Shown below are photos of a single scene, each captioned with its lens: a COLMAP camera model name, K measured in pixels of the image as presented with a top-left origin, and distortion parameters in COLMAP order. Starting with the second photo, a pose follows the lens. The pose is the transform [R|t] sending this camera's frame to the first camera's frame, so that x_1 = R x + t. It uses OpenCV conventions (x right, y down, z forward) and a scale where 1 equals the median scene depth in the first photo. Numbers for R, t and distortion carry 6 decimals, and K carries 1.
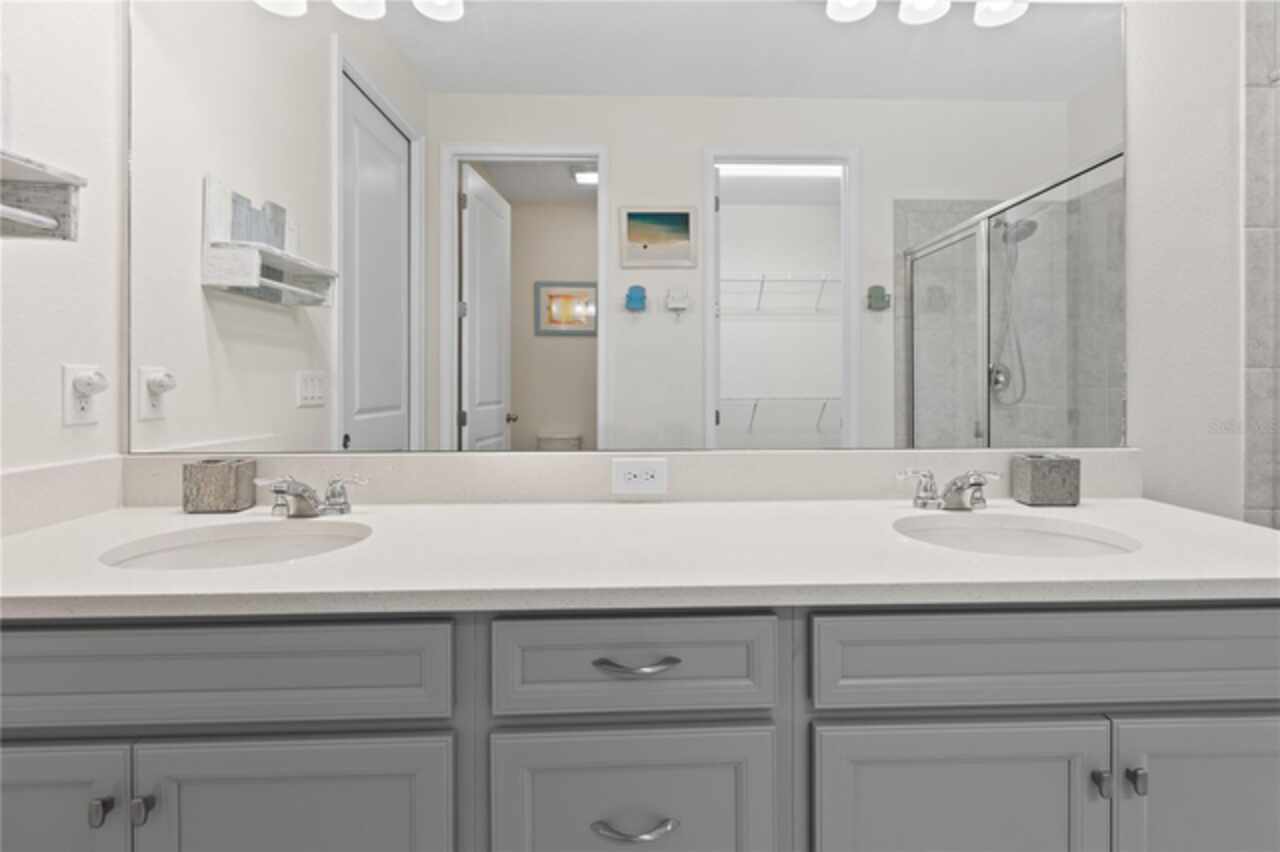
lens RADIAL K [[604.7, 0, 671.3], [0, 604.7, 363.3], [0, 0, 1]] dist [0.001258, -0.000085]
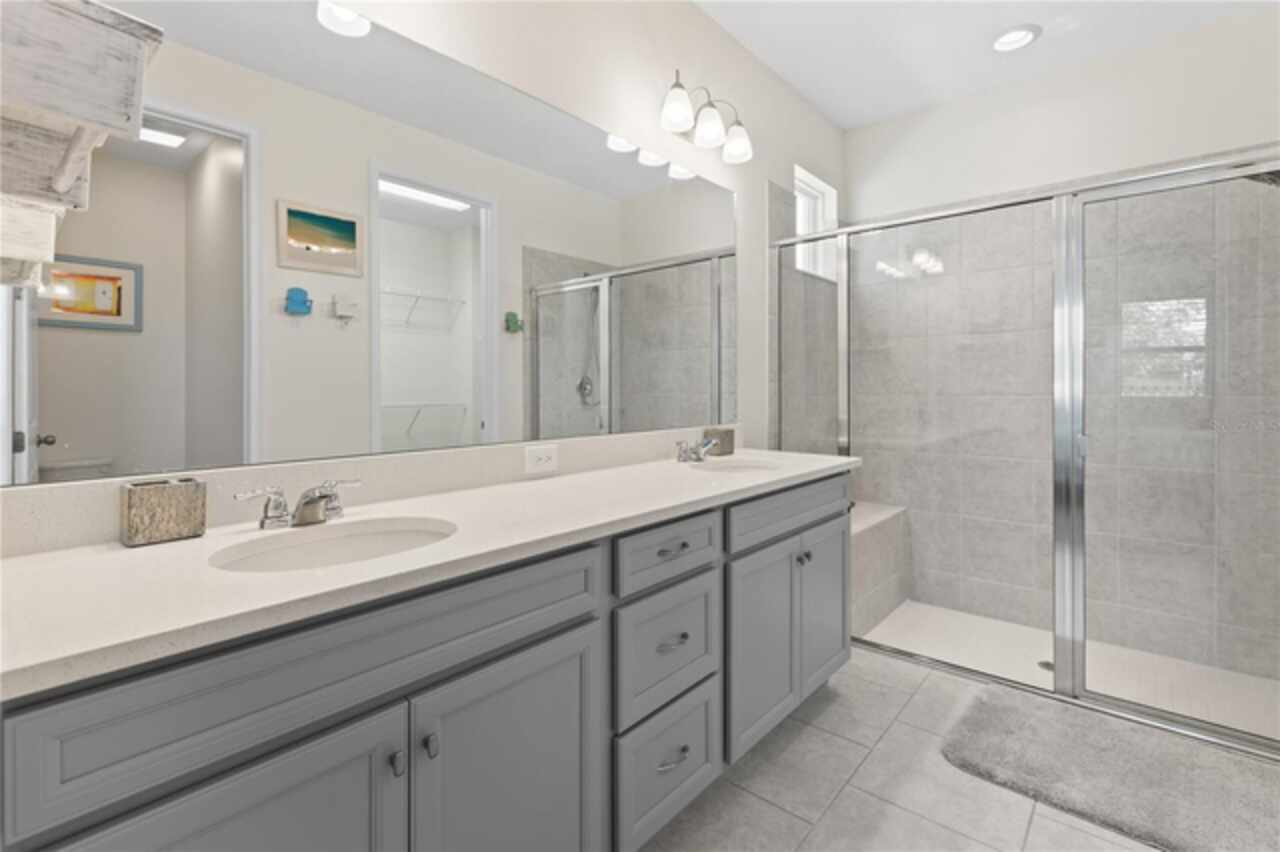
lens RADIAL K [[578.2, 0, 642.8], [0, 578.2, 387.5], [0, 0, 1]] dist [0.000860, 0.000052]
pose [[0.682633, 0.002046, 0.730759, -0.759432], [-0.020810, 0.999645, 0.016640, 0.002074], [-0.730465, -0.026566, 0.682433, -0.033408]]
